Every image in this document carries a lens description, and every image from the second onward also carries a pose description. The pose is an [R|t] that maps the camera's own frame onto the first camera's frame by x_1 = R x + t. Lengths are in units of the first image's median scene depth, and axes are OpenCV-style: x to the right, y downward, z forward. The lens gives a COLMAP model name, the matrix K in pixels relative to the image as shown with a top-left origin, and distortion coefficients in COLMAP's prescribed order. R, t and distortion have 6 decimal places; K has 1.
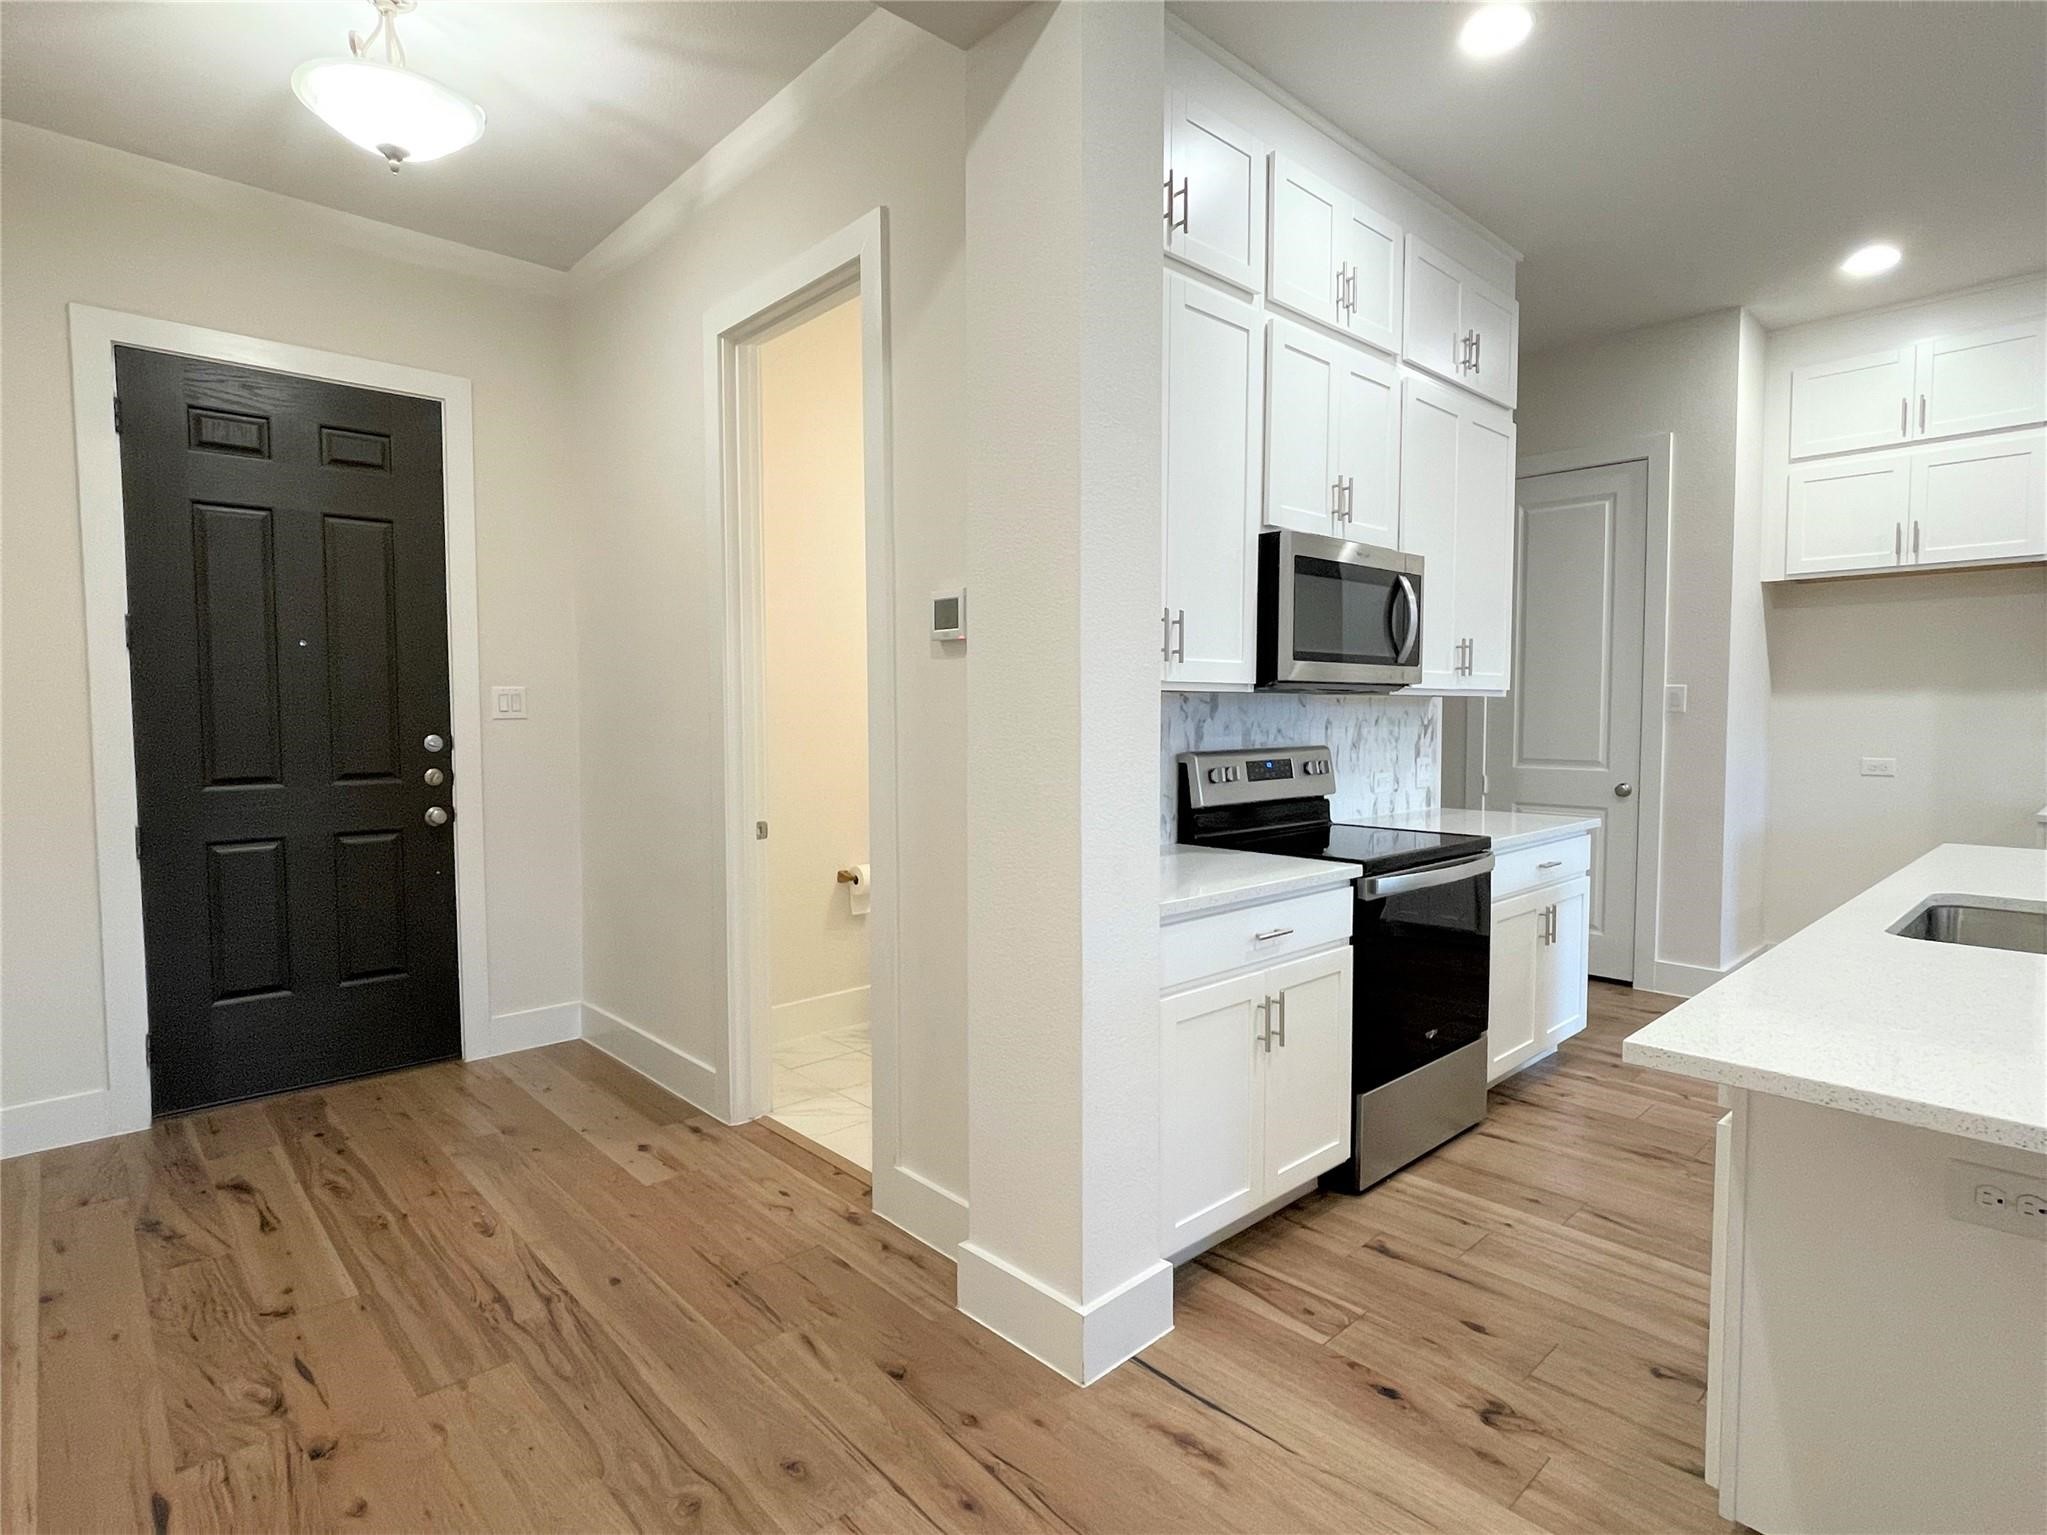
lens RADIAL K [[1061.0, 0, 1024.8], [0, 1061.0, 770.5], [0, 0, 1]] dist [-0.006269, 0.003993]
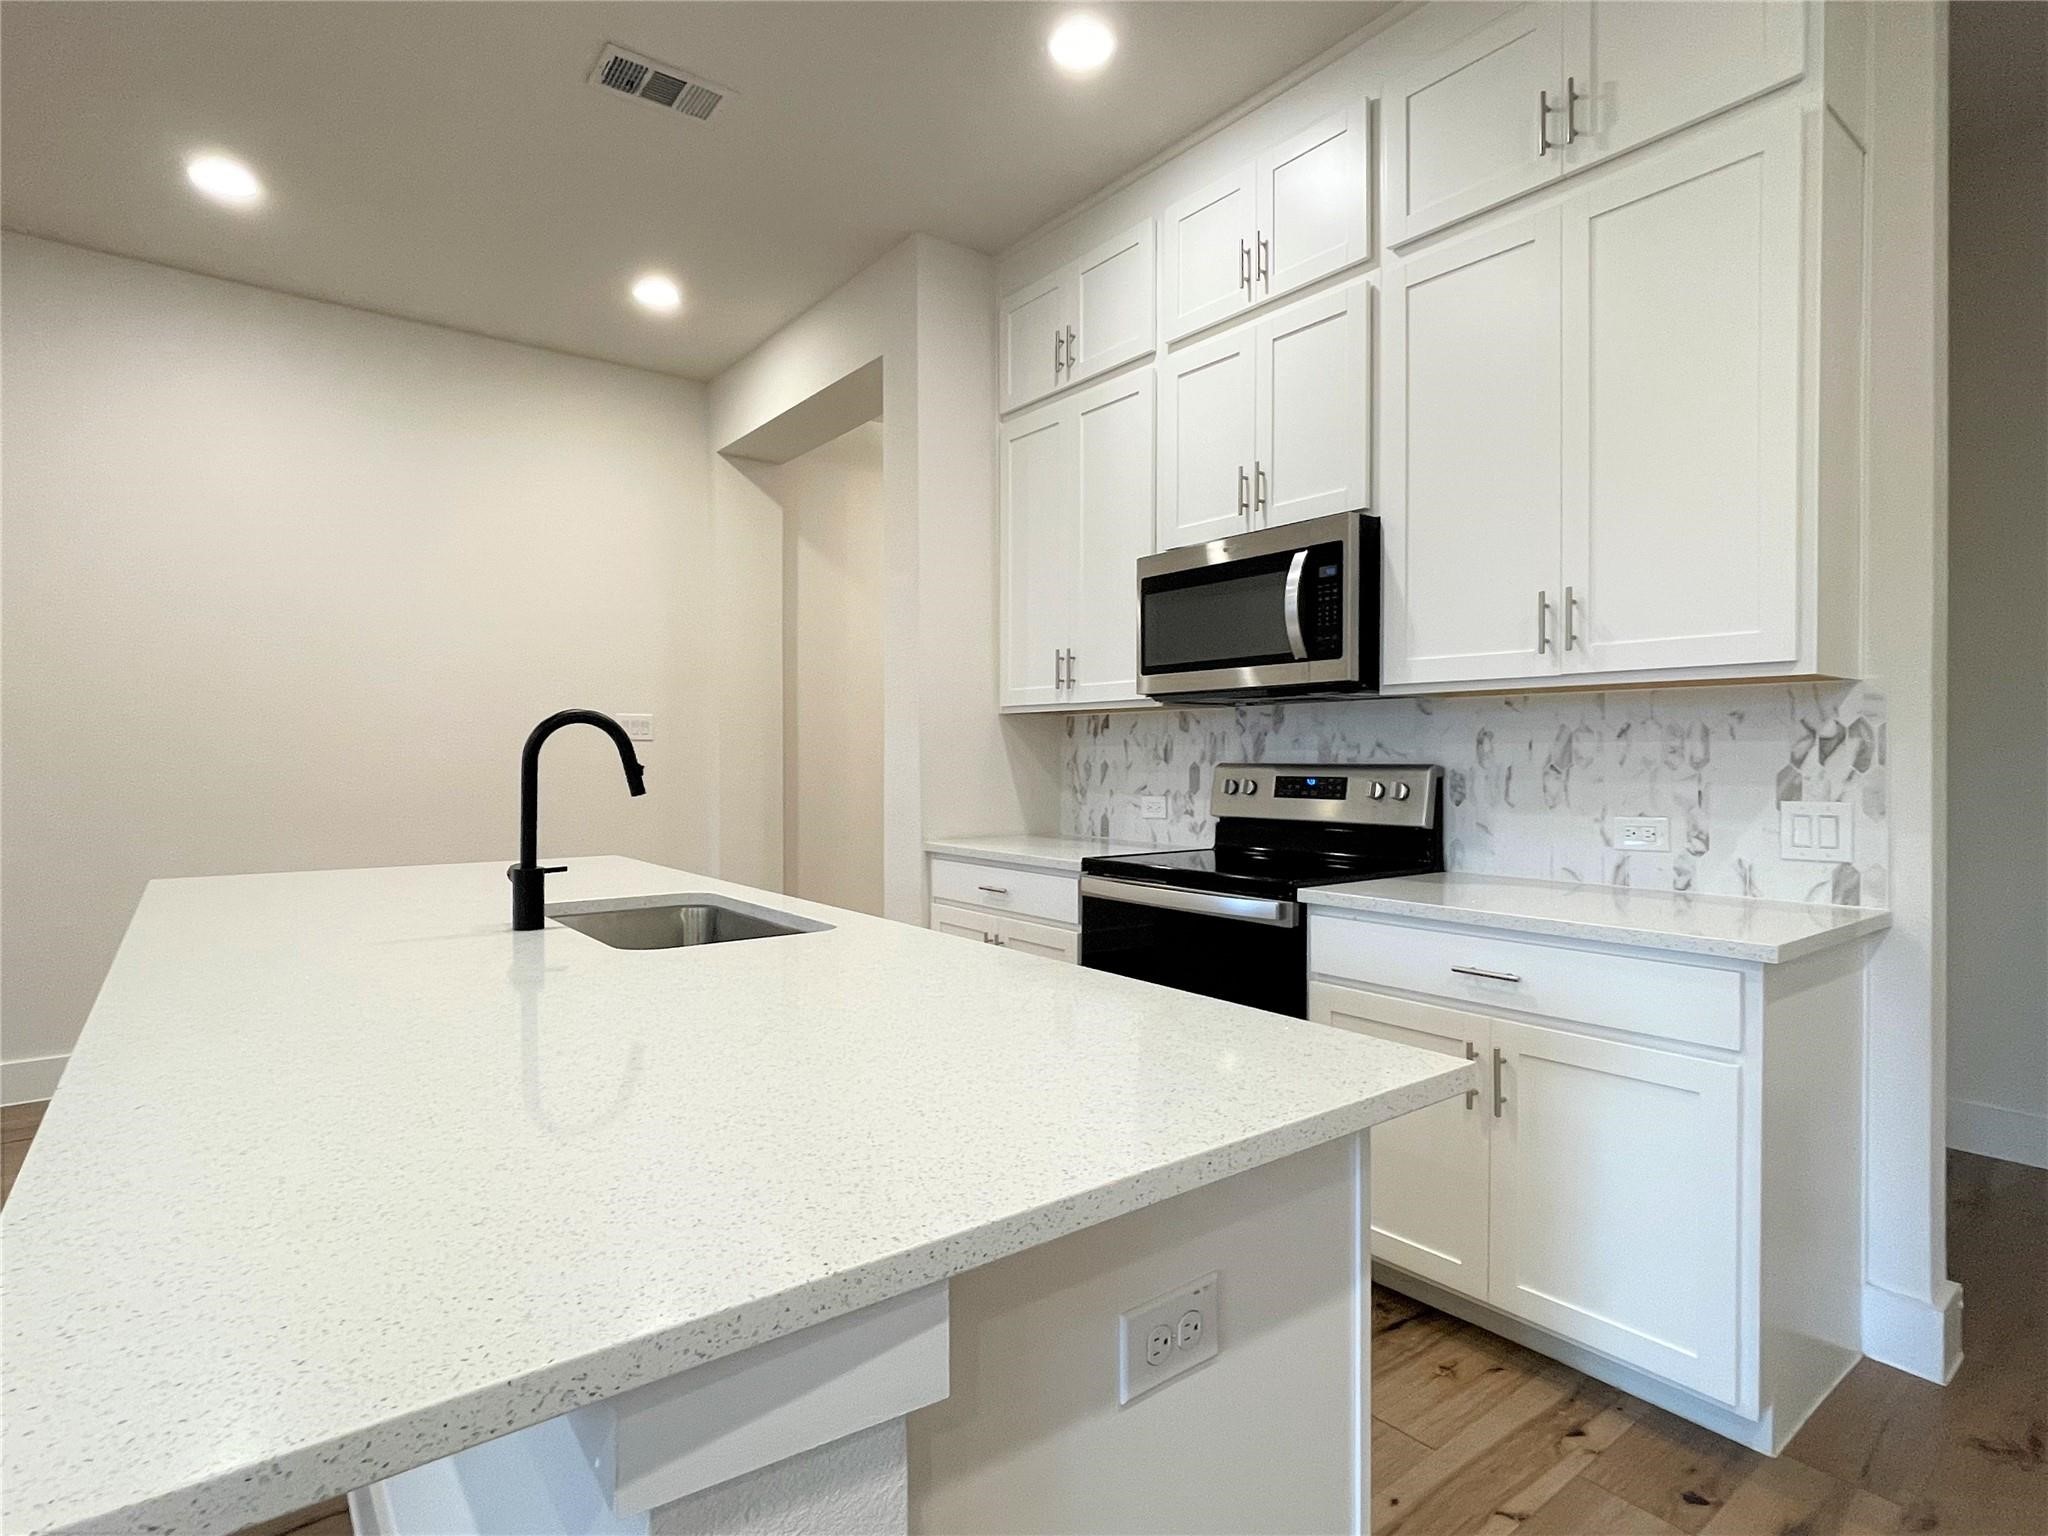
lens RADIAL K [[1061.5, 0, 1022.5], [0, 1061.5, 767.3], [0, 0, 1]] dist [-0.006269, 0.003993]
pose [[-0.089745, 0.015123, -0.995850, 1.162477], [-0.054604, 0.998306, 0.020082, -0.022575], [0.994467, 0.056179, -0.088767, 0.847349]]
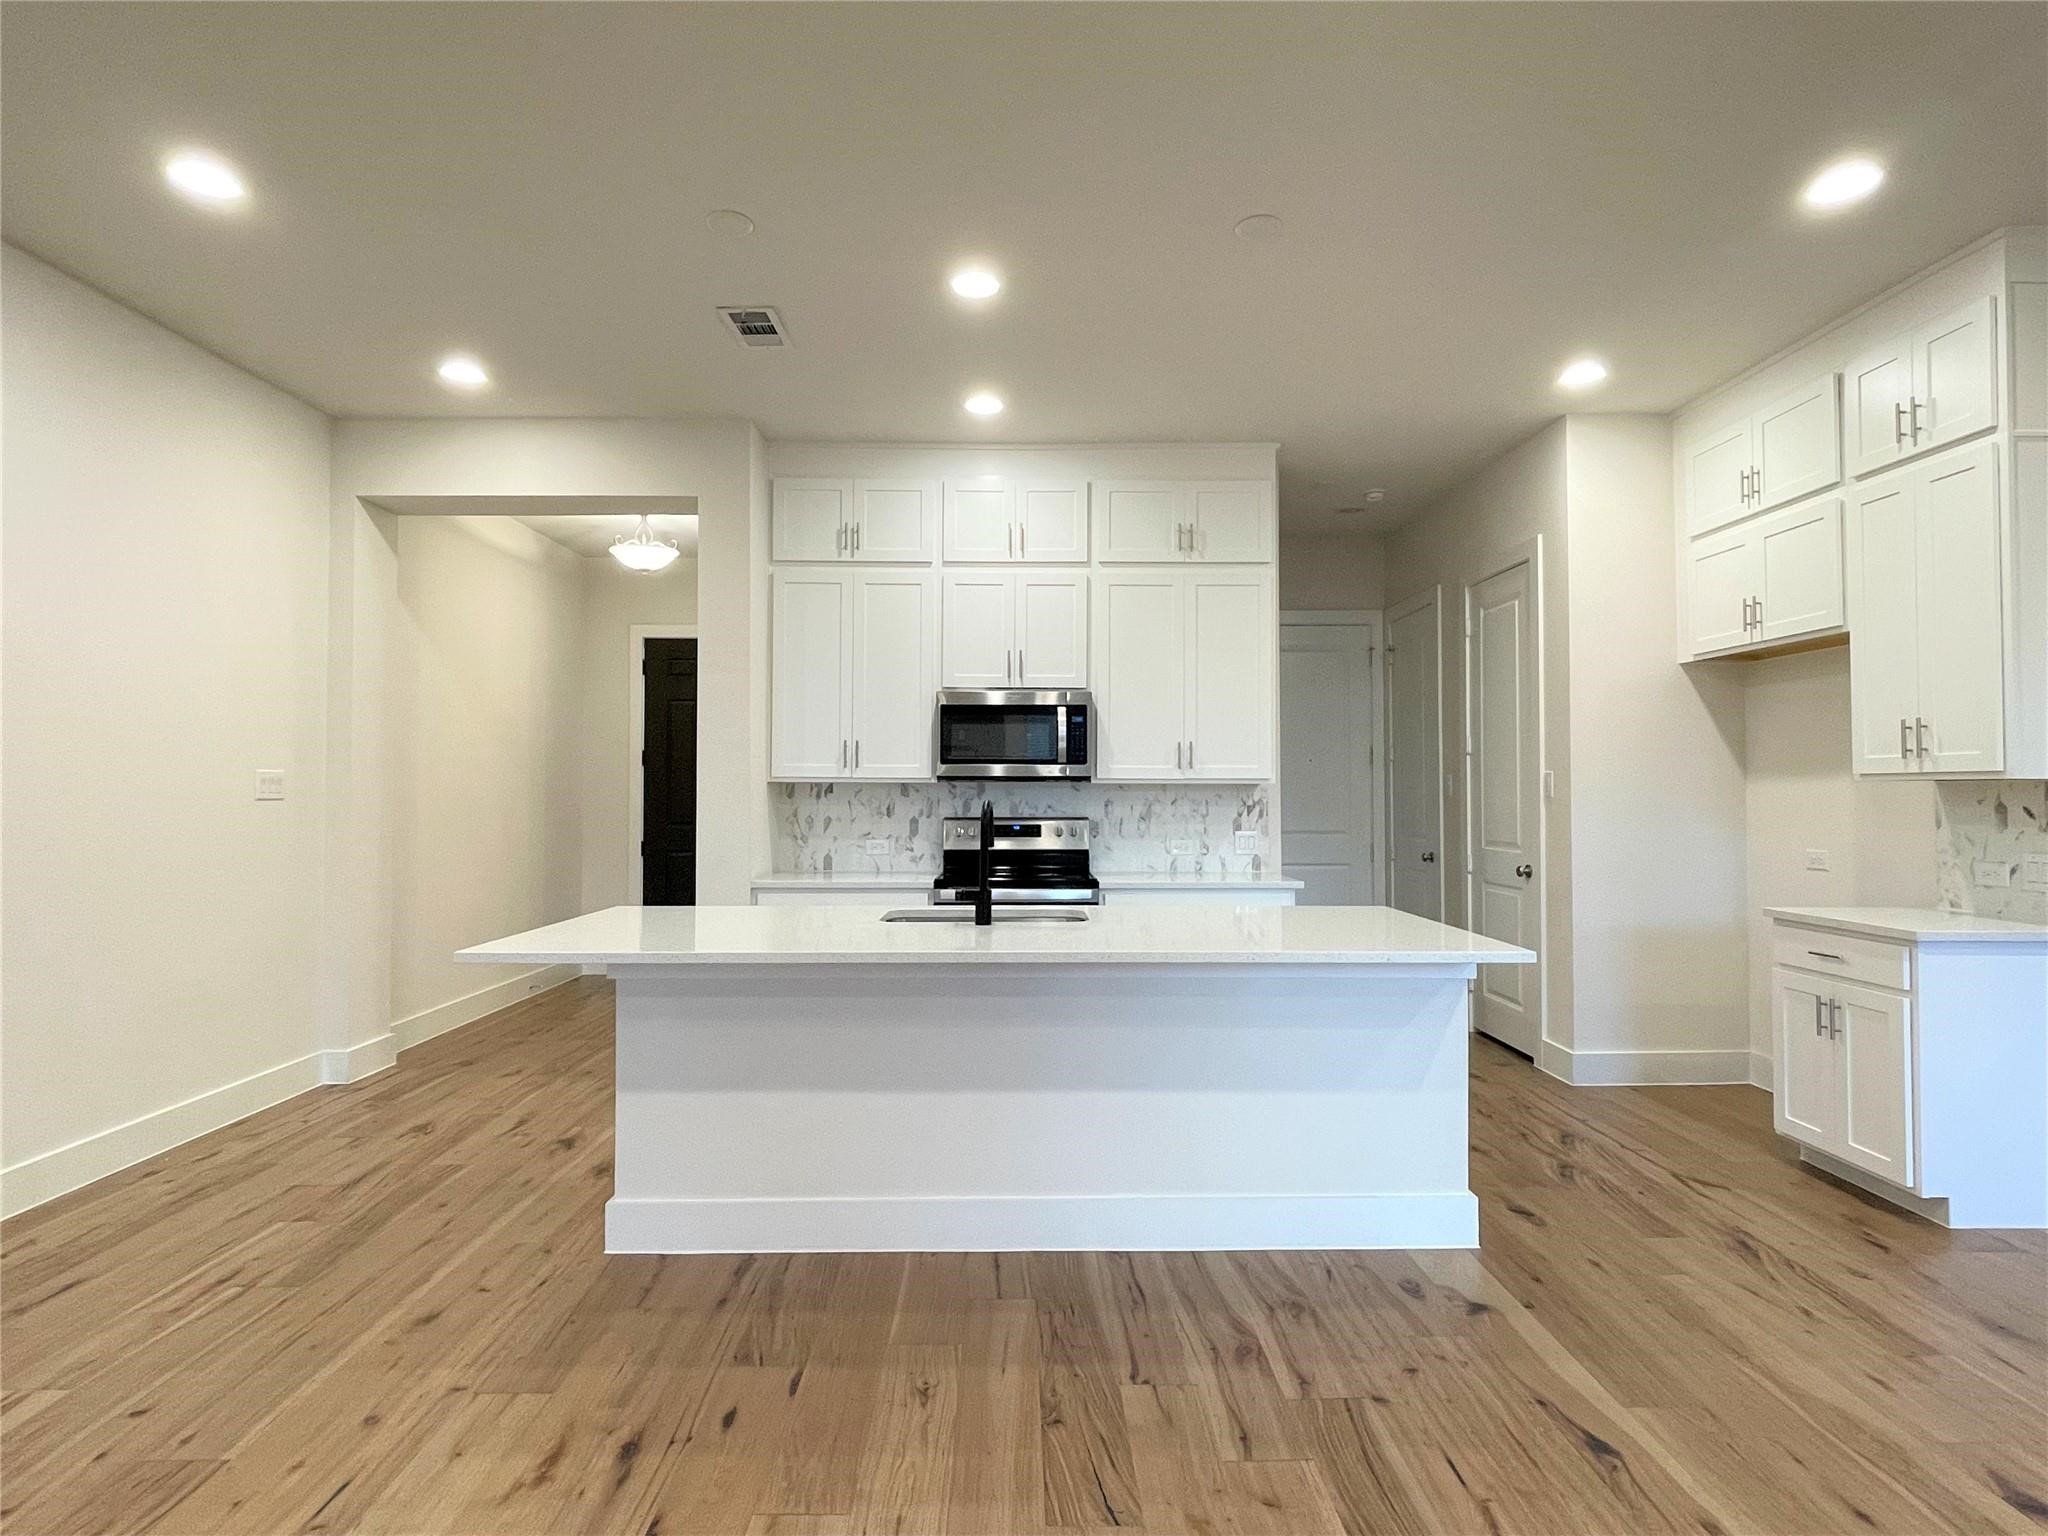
lens RADIAL K [[1061.5, 0, 1017.9], [0, 1061.5, 766.4], [0, 0, 1]] dist [-0.006269, 0.003993]
pose [[0.738179, -0.012177, -0.674495, 1.321288], [-0.041095, 0.997169, -0.062978, 0.003233], [0.673352, 0.074207, 0.735588, -0.174541]]
